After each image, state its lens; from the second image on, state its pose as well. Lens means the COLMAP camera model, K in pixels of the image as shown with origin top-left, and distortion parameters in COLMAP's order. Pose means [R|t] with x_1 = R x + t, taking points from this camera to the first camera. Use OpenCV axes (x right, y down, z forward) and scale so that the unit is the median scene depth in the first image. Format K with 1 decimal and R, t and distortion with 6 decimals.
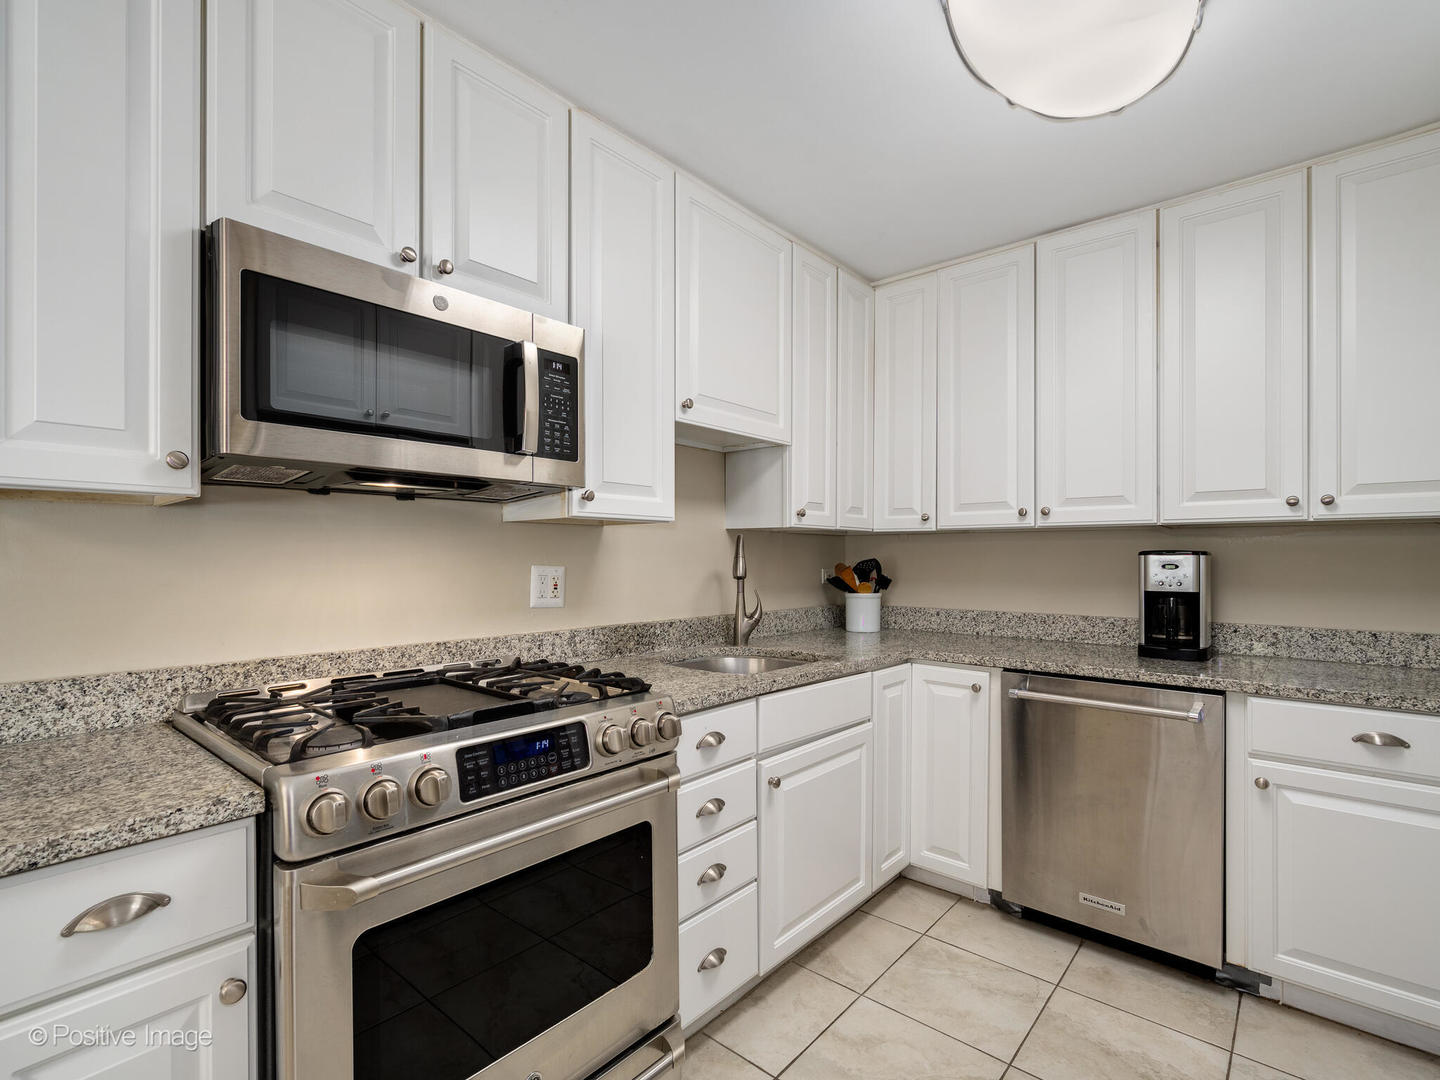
lens RADIAL K [[685.9, 0, 723.9], [0, 685.9, 550.9], [0, 0, 1]] dist [0.003369, -0.000792]
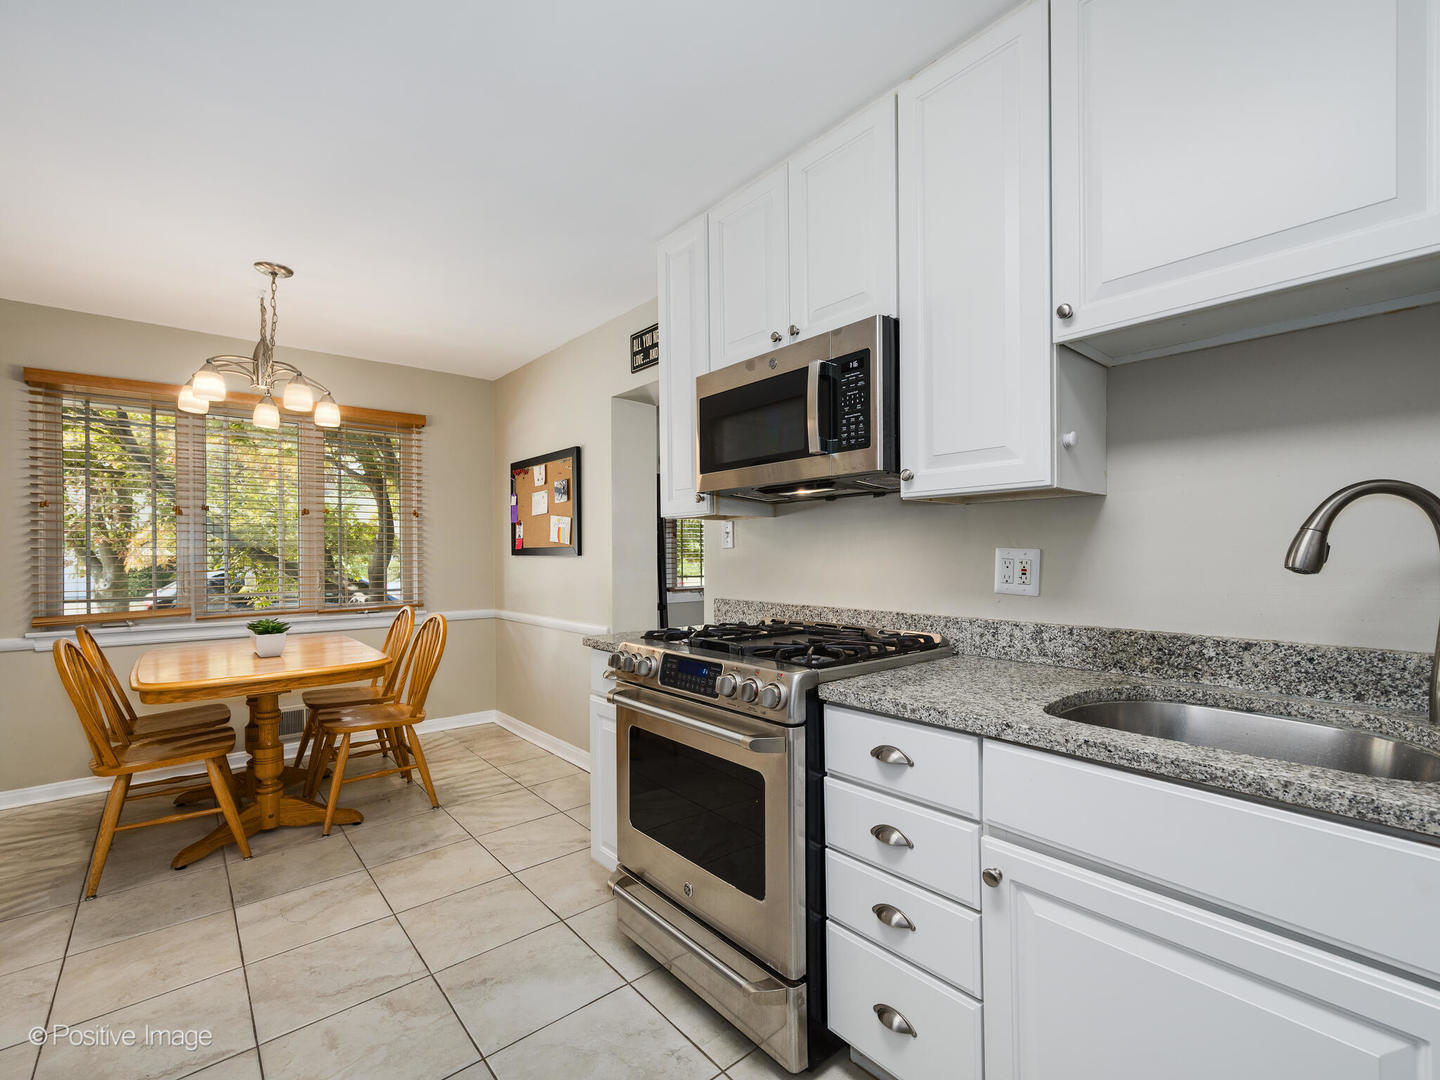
lens RADIAL K [[644.9, 0, 723.4], [0, 644.9, 553.4], [0, 0, 1]] dist [0.002366, -0.000391]
pose [[-0.151289, 0.000747, -0.988489, 0.733944], [0.016520, 0.999862, -0.001773, 0.027277], [0.988351, -0.016598, -0.151281, 0.863240]]
